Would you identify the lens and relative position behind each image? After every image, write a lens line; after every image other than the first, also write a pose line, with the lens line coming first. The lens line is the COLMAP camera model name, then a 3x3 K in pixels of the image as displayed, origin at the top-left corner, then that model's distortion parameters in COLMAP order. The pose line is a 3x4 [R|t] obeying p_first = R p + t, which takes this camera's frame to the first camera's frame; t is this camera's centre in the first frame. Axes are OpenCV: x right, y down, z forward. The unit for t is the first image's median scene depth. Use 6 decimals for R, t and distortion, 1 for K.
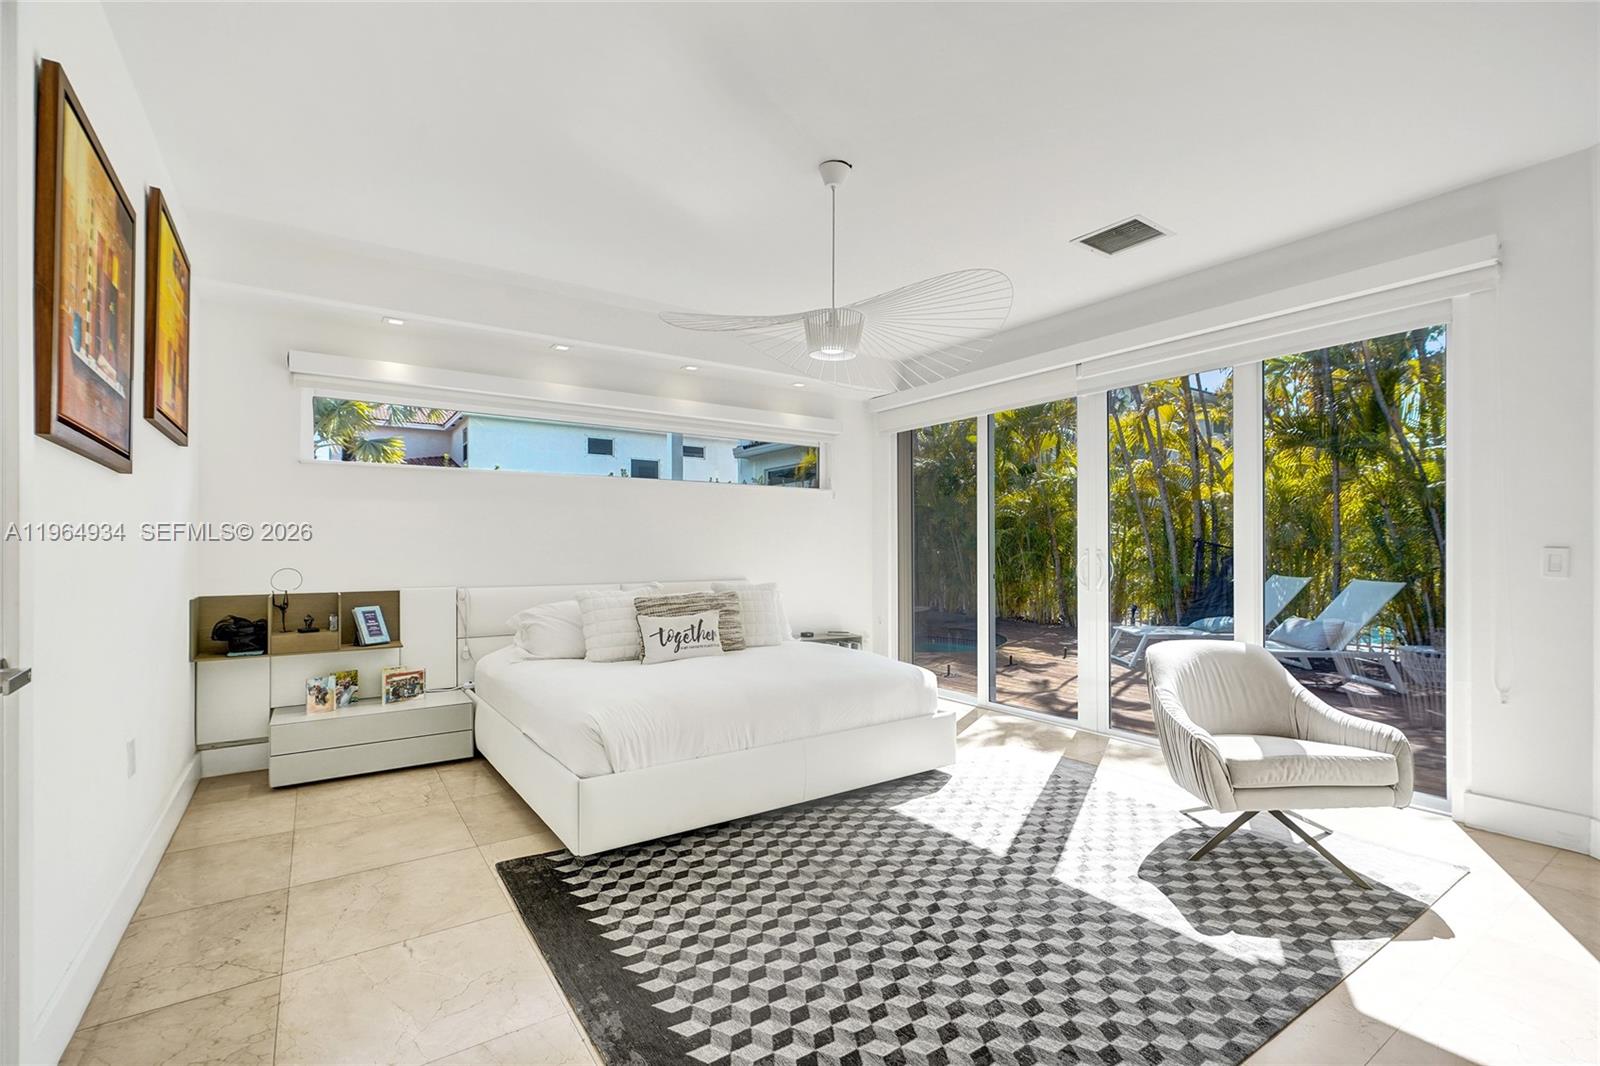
lens RADIAL K [[737.4, 0, 801.7], [0, 737.4, 545.9], [0, 0, 1]] dist [-0.005954, 0.002855]
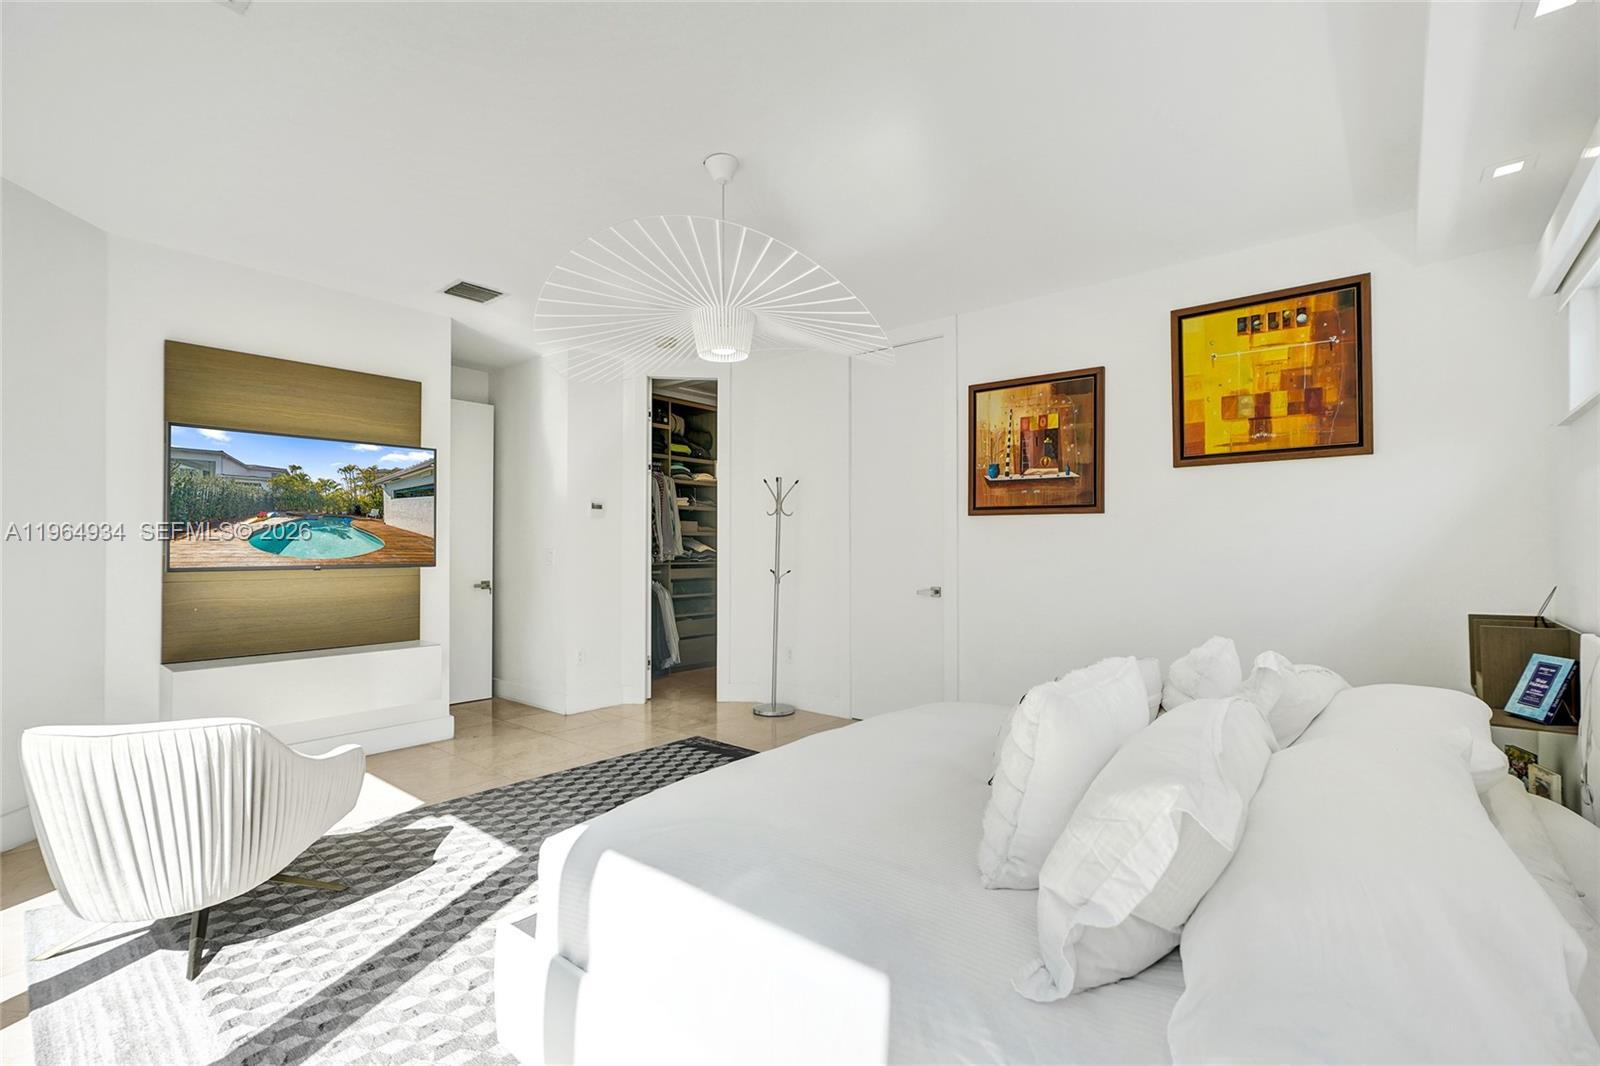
lens RADIAL K [[737.4, 0, 793.0], [0, 737.4, 534.5], [0, 0, 1]] dist [-0.005954, 0.002855]
pose [[-0.969807, -0.006957, -0.243776, 0.254485], [0.000588, 0.999523, -0.030865, -0.000593], [0.243875, -0.030076, -0.969340, 2.601997]]
